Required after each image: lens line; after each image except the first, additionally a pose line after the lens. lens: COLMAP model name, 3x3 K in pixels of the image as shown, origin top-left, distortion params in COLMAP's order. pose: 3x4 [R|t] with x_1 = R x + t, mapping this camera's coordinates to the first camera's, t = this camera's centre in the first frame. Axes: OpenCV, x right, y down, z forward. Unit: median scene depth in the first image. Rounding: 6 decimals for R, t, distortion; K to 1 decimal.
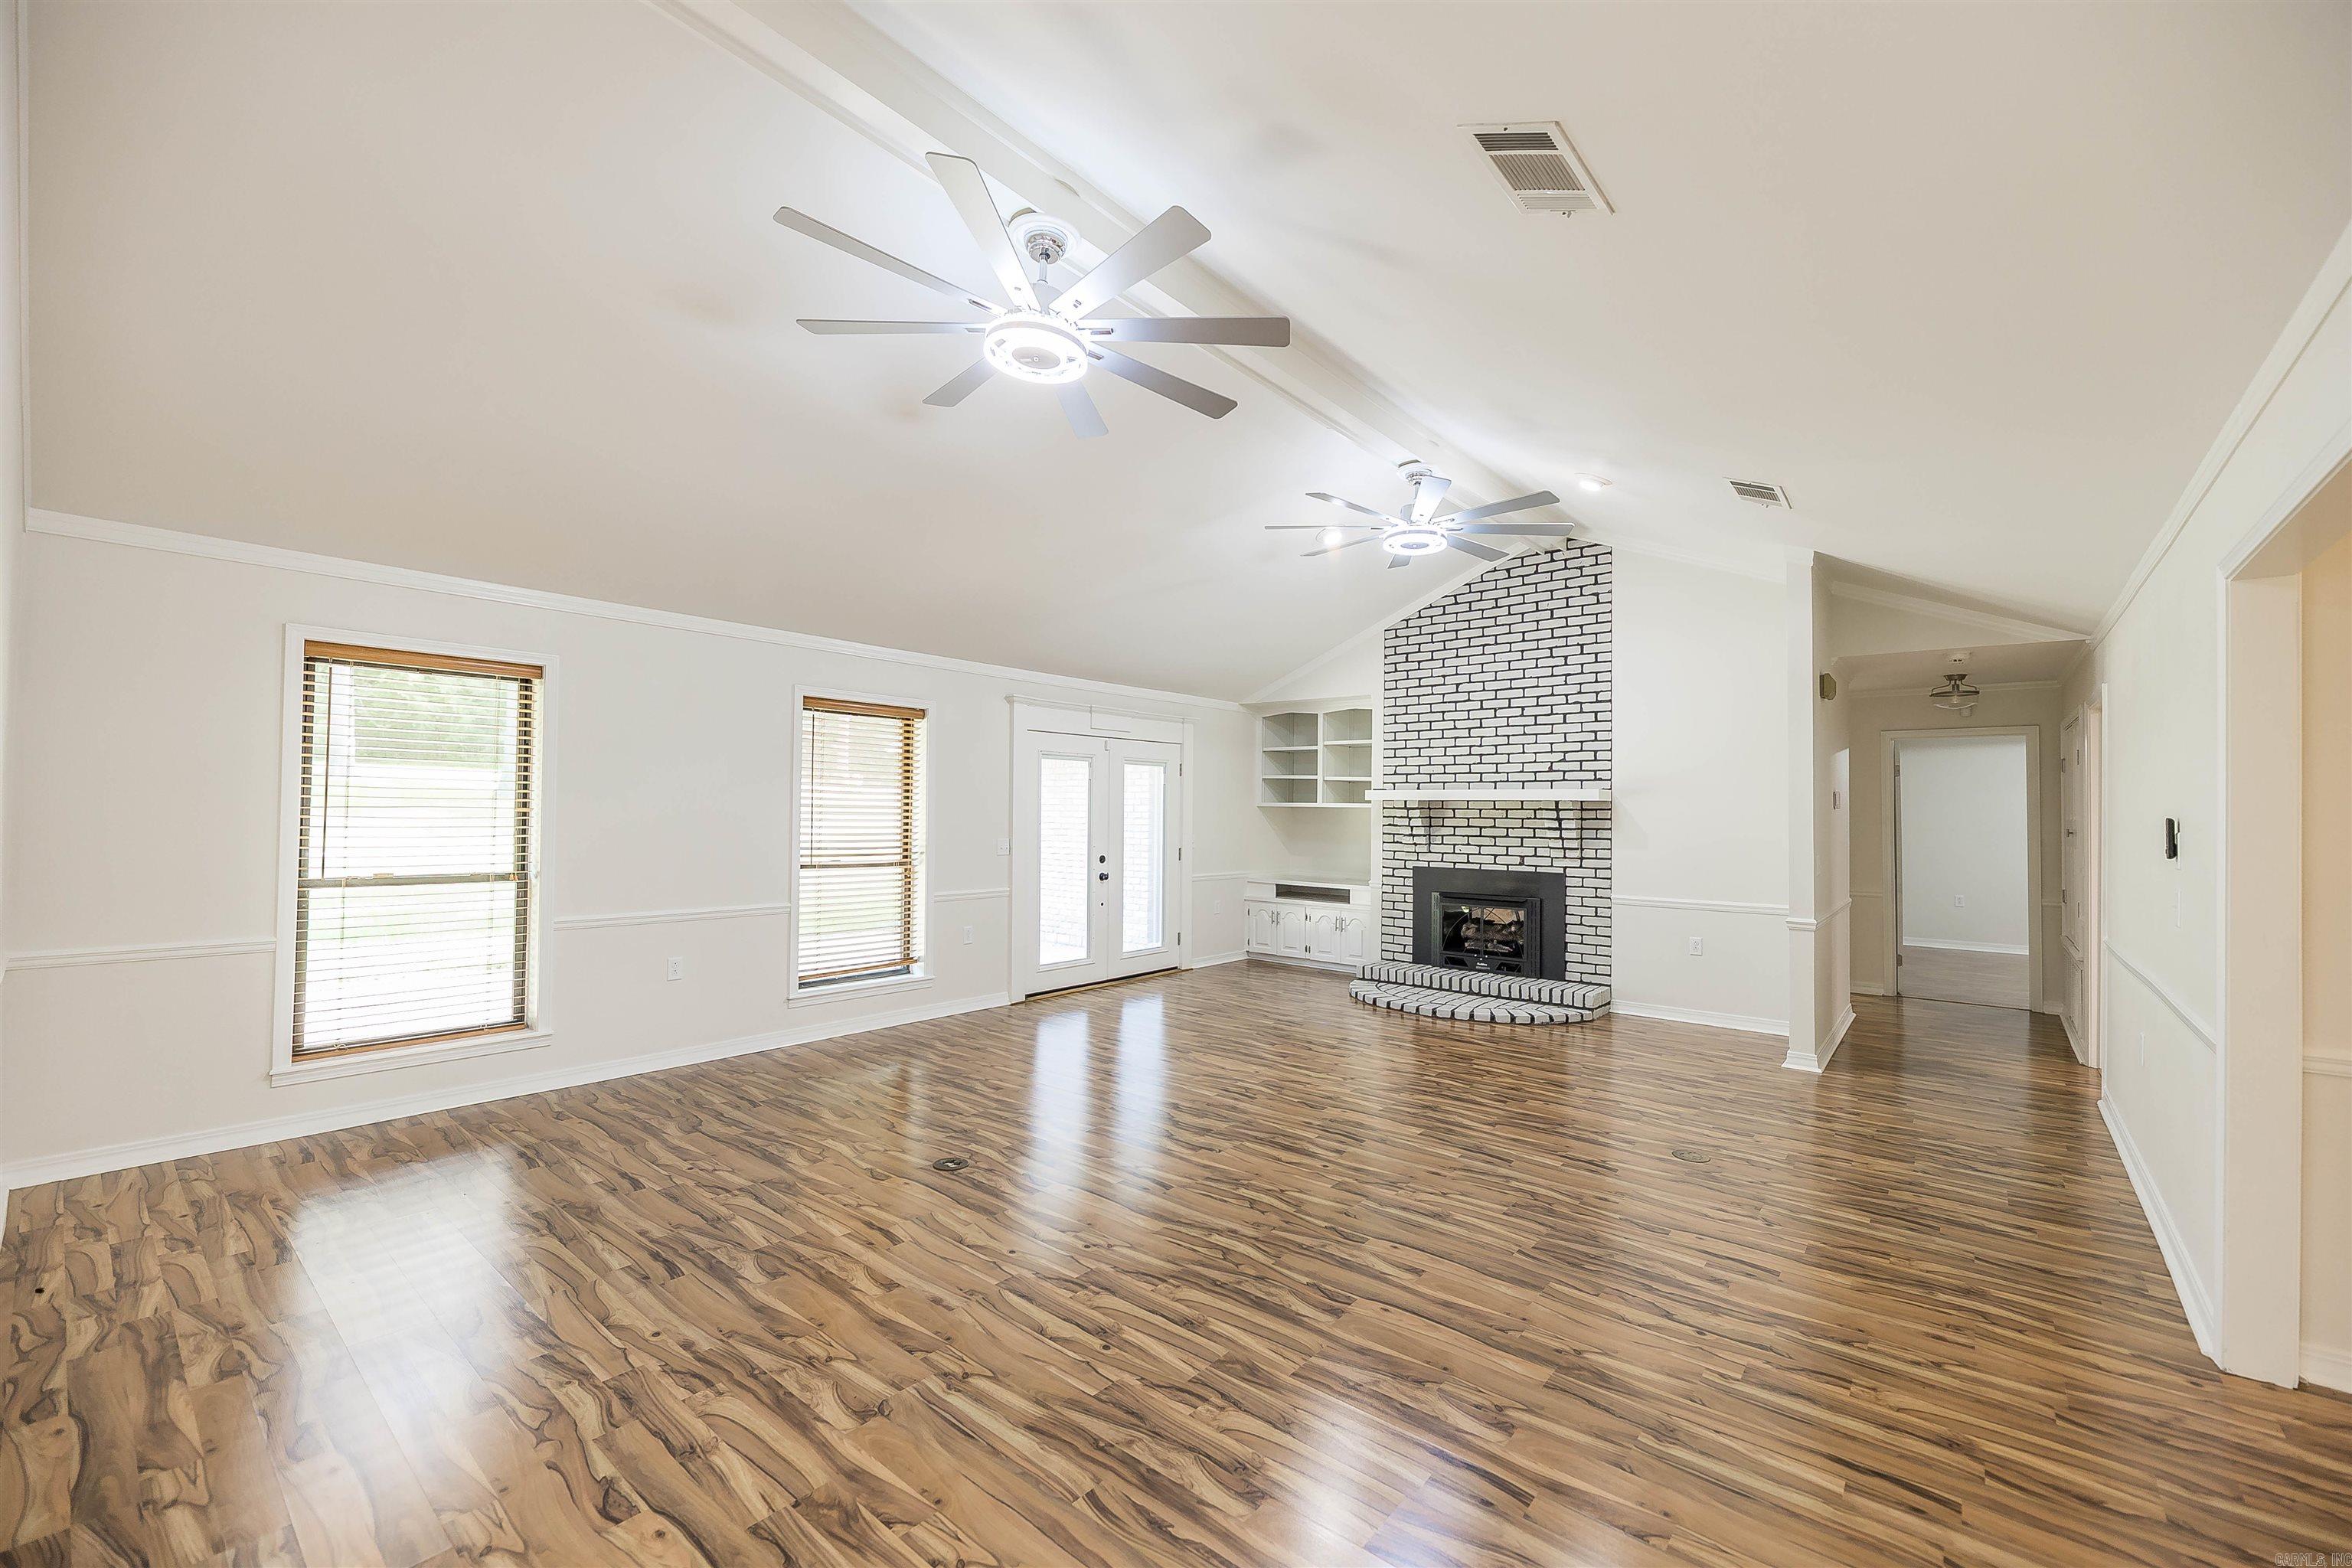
lens RADIAL K [[947.8, 0, 1174.4], [0, 947.8, 773.4], [0, 0, 1]] dist [-0.001981, -0.000723]
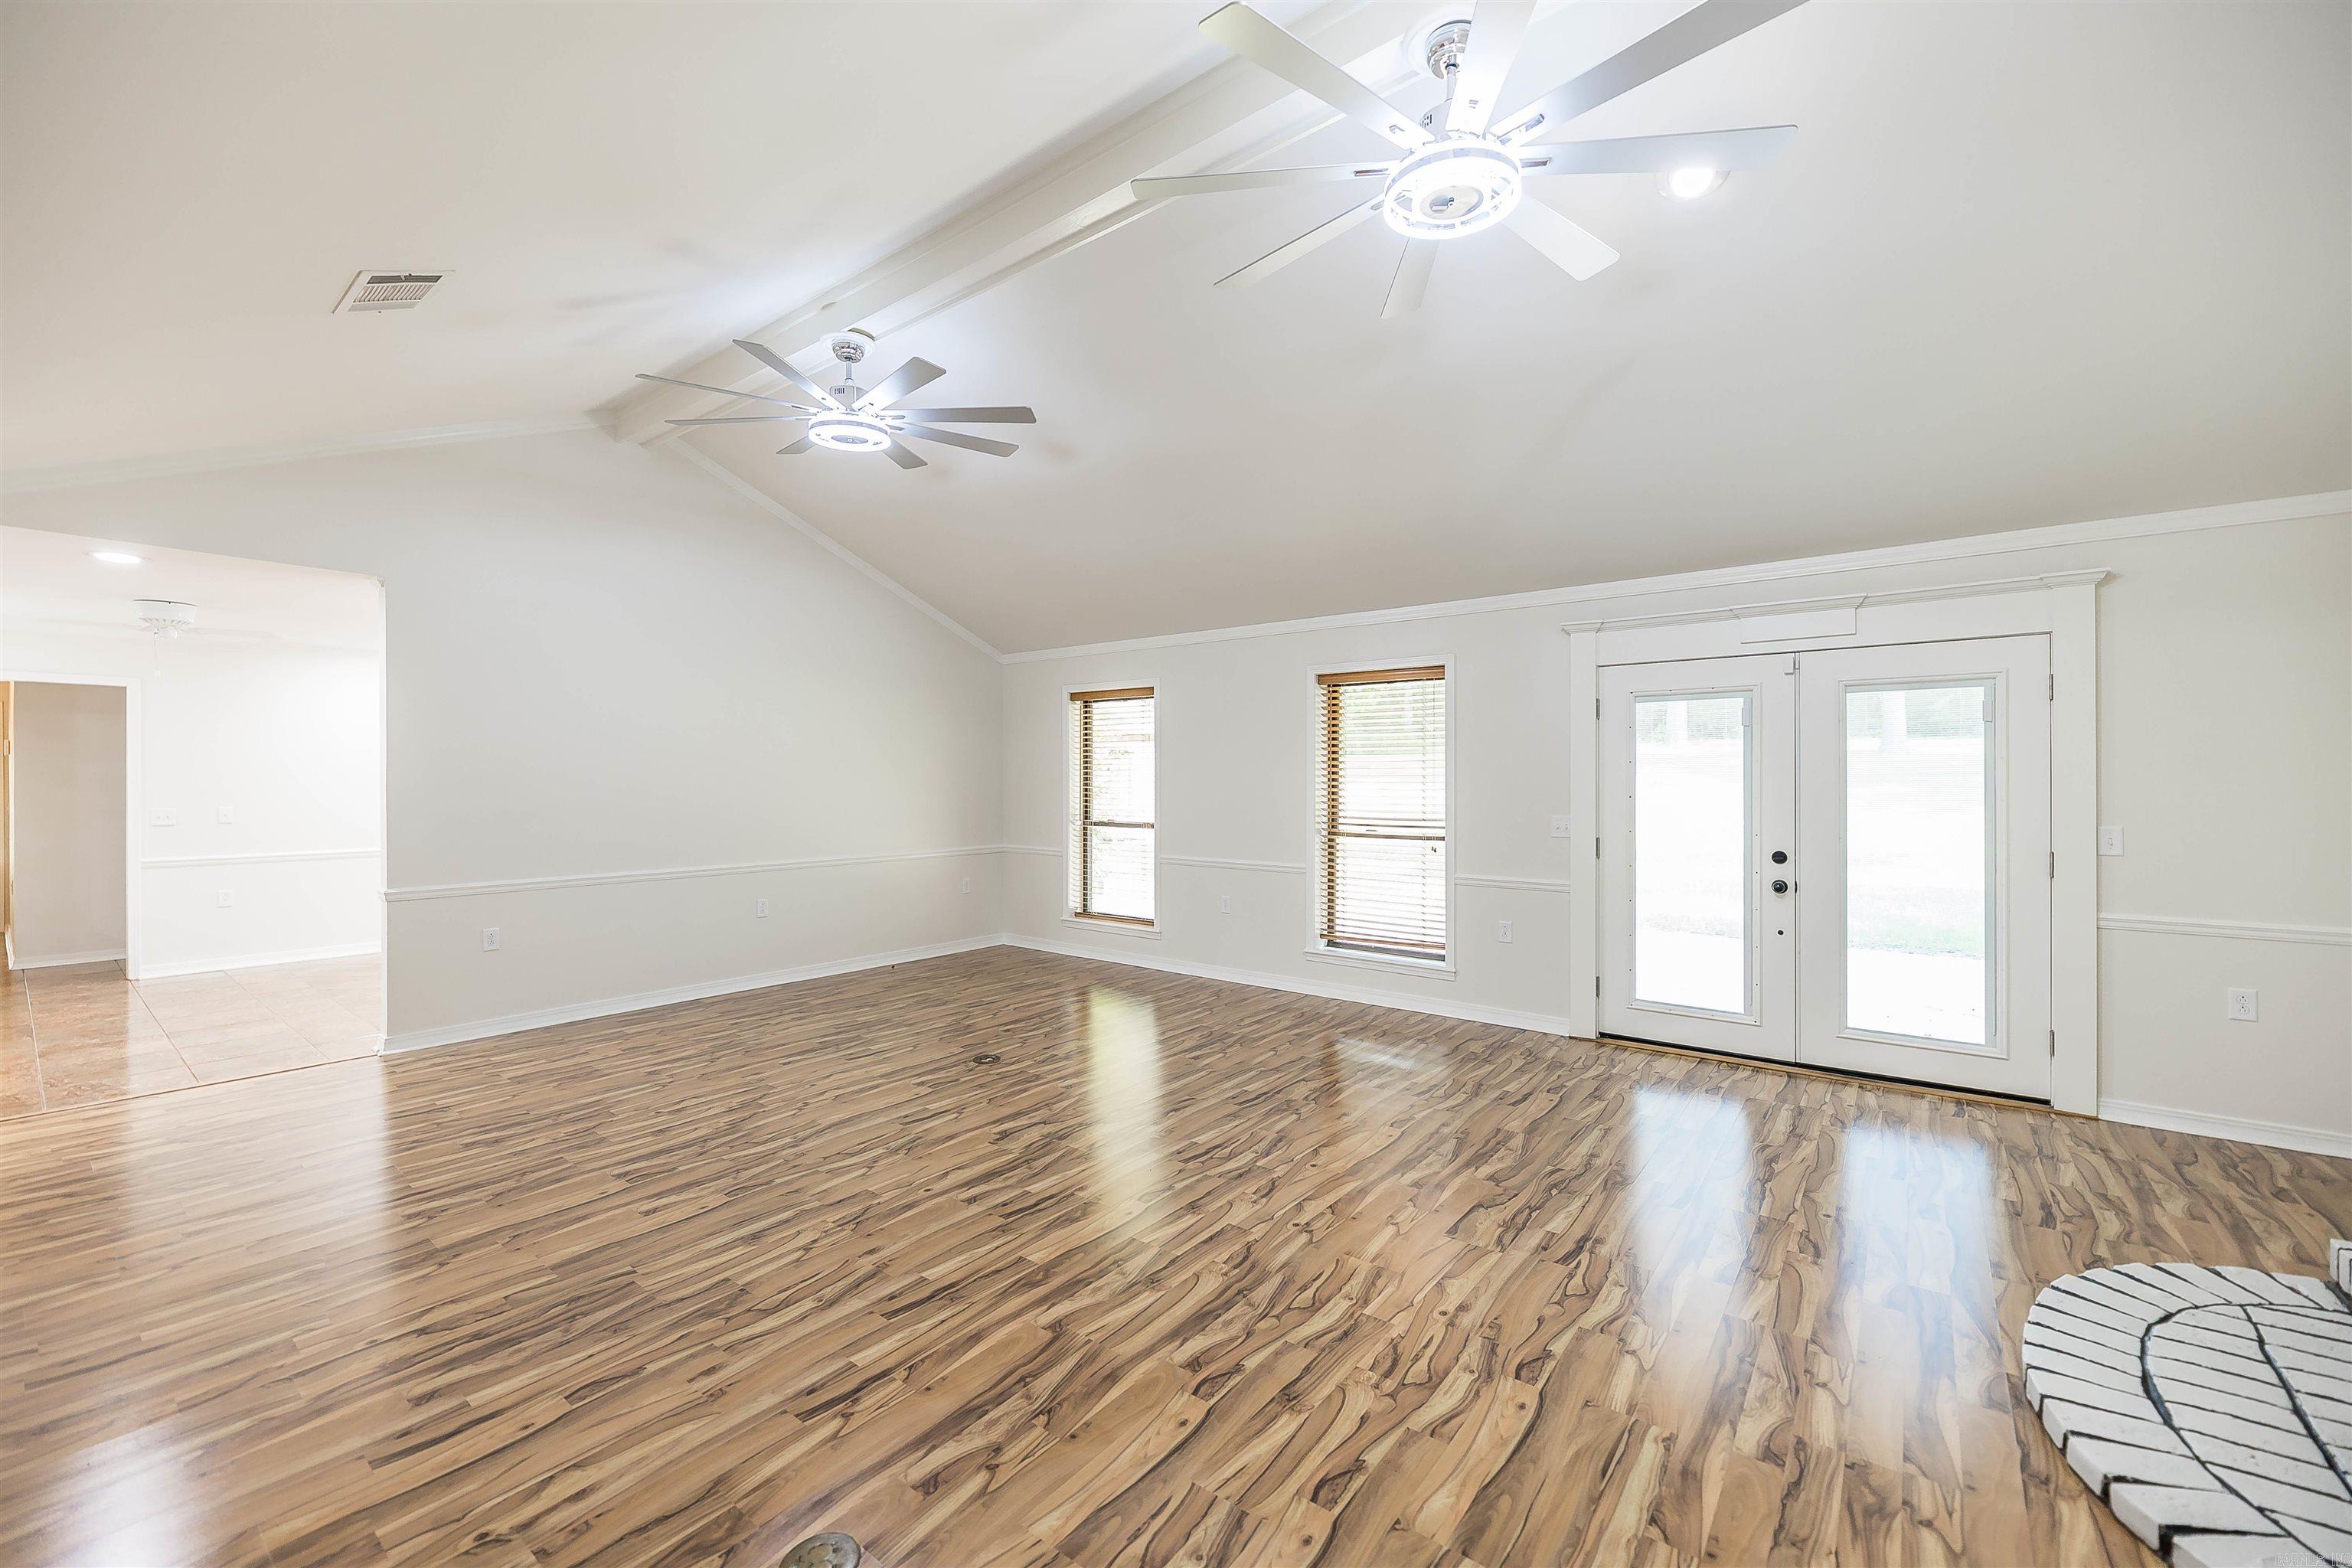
lens RADIAL K [[947.8, 0, 1176.7], [0, 947.8, 789.6], [0, 0, 1]] dist [-0.001981, -0.000723]
pose [[0.027144, -0.000410, -0.999631, 0.990885], [0.045102, 0.998982, 0.000815, 0.059202], [0.998614, -0.045108, 0.027135, 1.178771]]
